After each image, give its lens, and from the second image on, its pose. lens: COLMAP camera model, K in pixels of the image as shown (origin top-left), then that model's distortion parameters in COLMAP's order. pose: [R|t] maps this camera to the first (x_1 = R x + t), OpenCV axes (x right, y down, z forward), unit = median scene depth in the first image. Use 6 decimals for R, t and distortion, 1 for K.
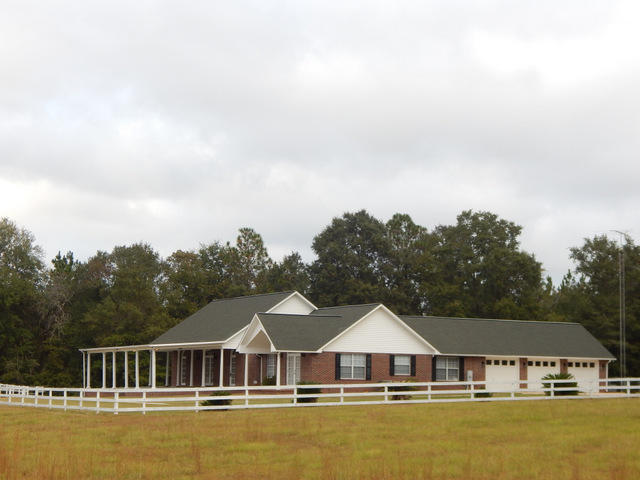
lens RADIAL K [[1299.4, 0, 320.0], [0, 1299.4, 240.0], [0, 0, 1]] dist [0.071230, -0.008113]
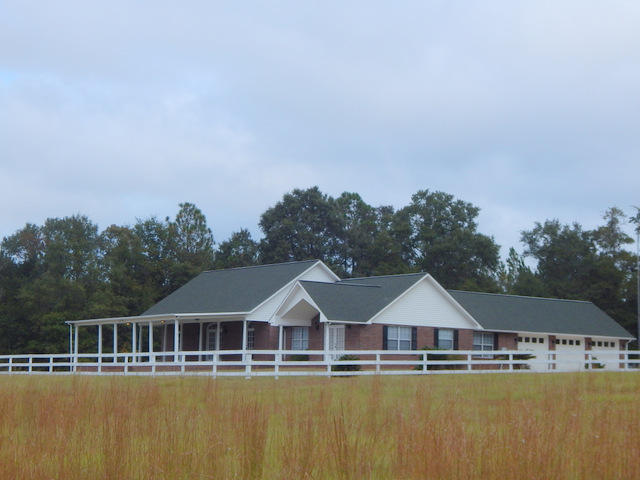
lens RADIAL K [[1299.4, 0, 320.0], [0, 1299.4, 240.0], [0, 0, 1]] dist [0.071230, -0.008113]
pose [[0.988764, 0.023131, 0.147686, -0.108527], [-0.023173, 0.999730, -0.001438, 0.018330], [-0.147680, -0.002000, 0.989033, 0.057909]]
